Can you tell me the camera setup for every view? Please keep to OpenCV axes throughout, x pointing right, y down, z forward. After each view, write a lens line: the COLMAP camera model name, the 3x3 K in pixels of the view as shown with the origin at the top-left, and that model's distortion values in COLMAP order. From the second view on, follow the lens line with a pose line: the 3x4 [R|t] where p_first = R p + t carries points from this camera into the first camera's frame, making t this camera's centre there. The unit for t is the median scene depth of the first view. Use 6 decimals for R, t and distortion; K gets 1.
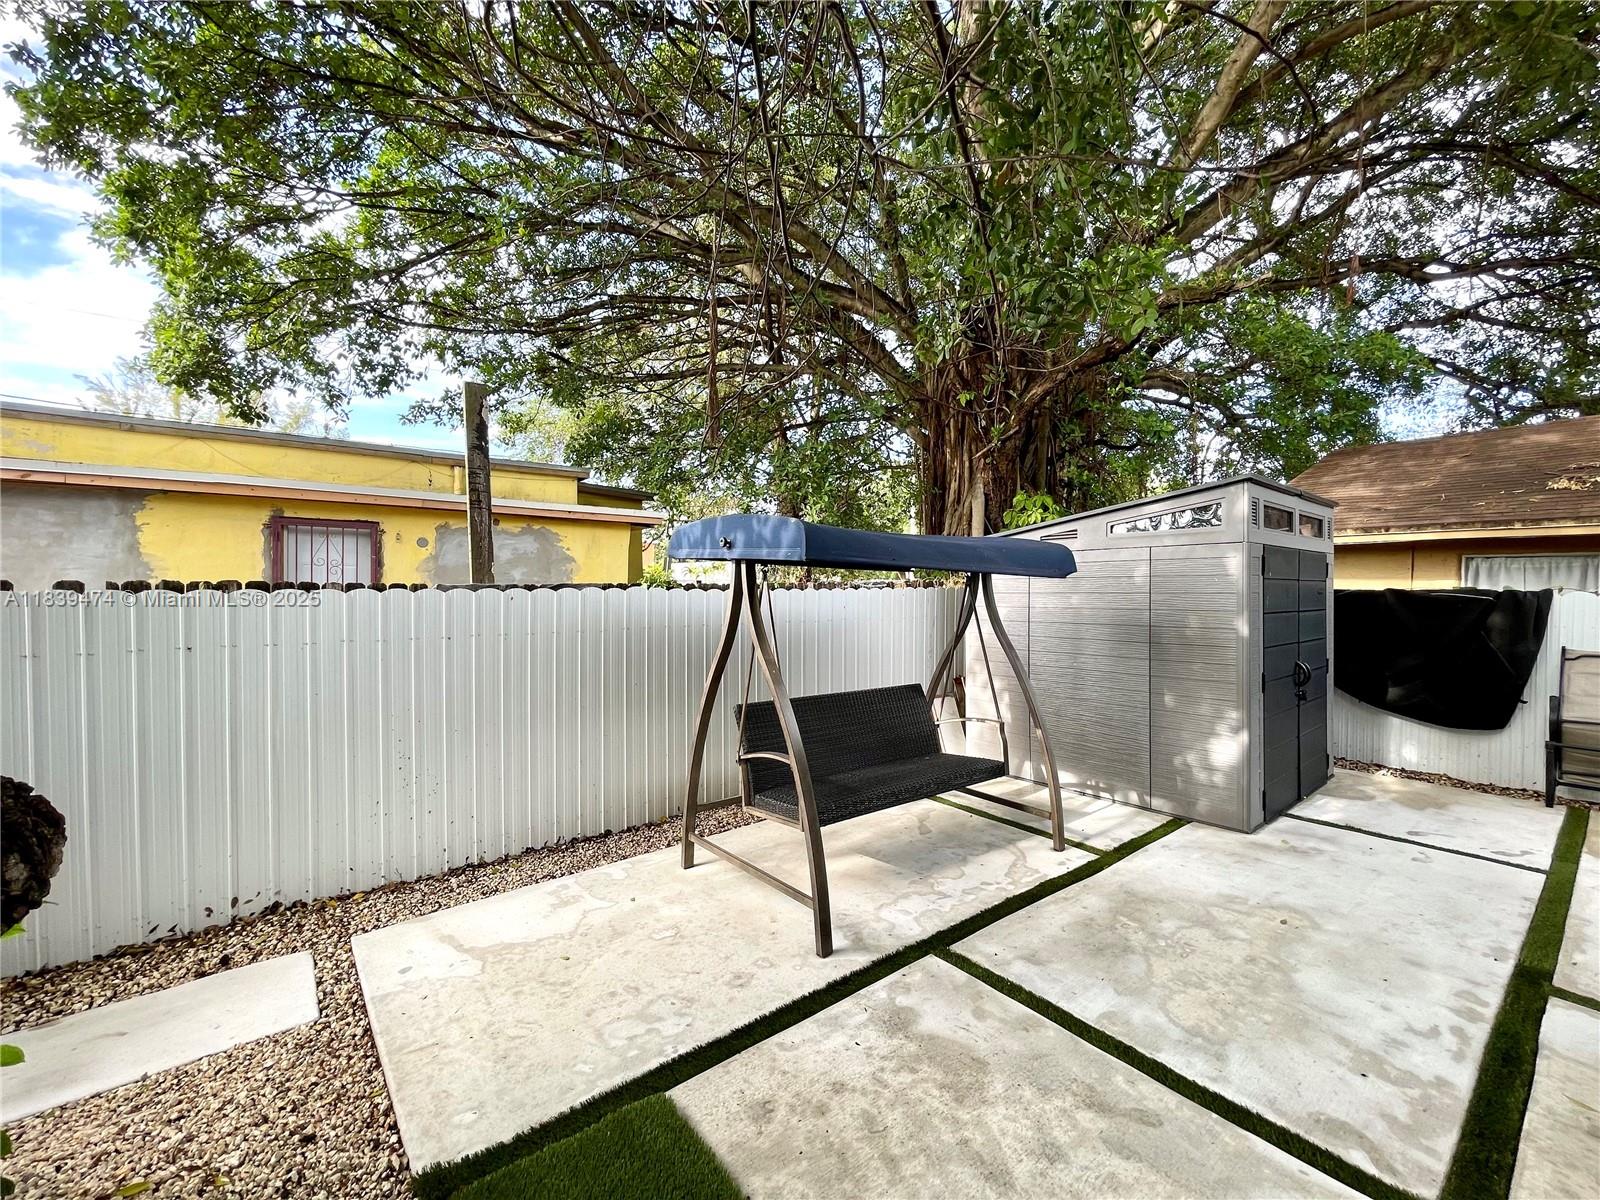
lens RADIAL K [[654.4, 0, 787.4], [0, 654.4, 594.0], [0, 0, 1]] dist [-0.000325, 0.000005]
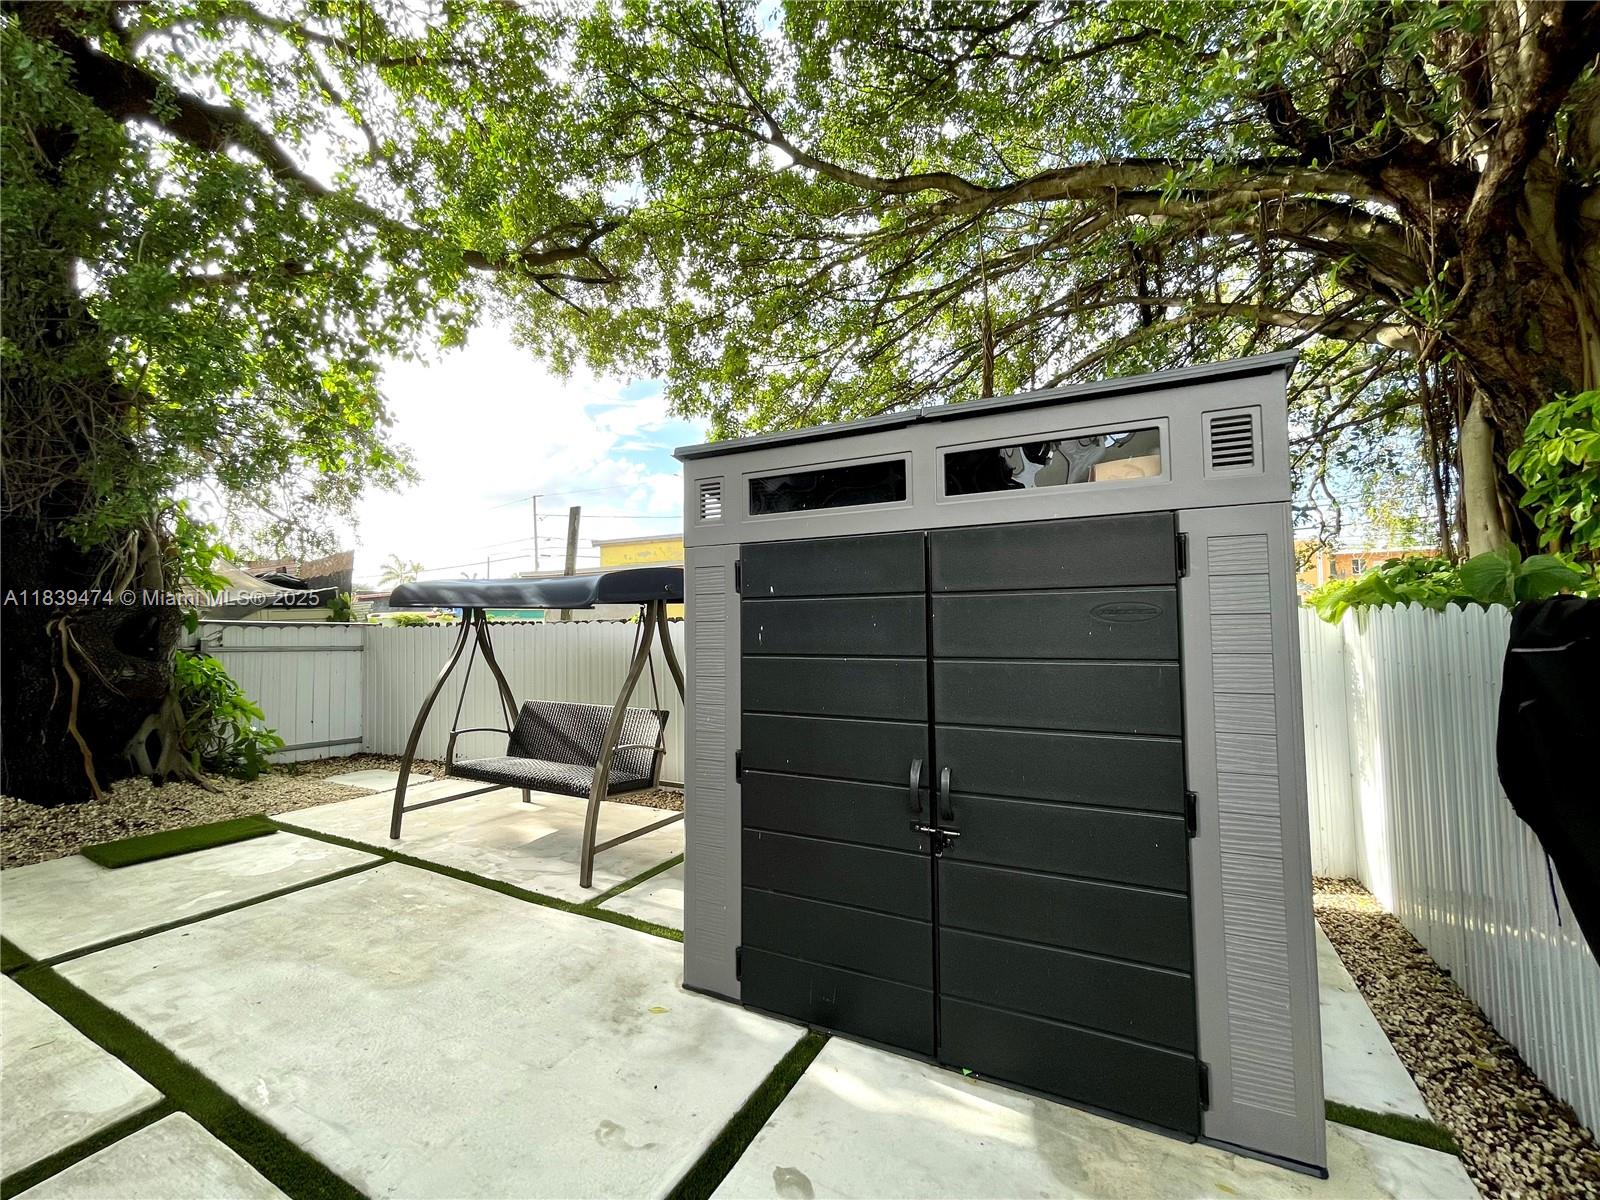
lens RADIAL K [[654.4, 0, 799.9], [0, 654.4, 592.0], [0, 0, 1]] dist [-0.000325, 0.000005]
pose [[0.418801, -0.048114, -0.906802, 1.888901], [-0.003354, 0.998507, -0.054528, 0.002829], [0.908072, 0.025878, 0.418015, 1.123100]]
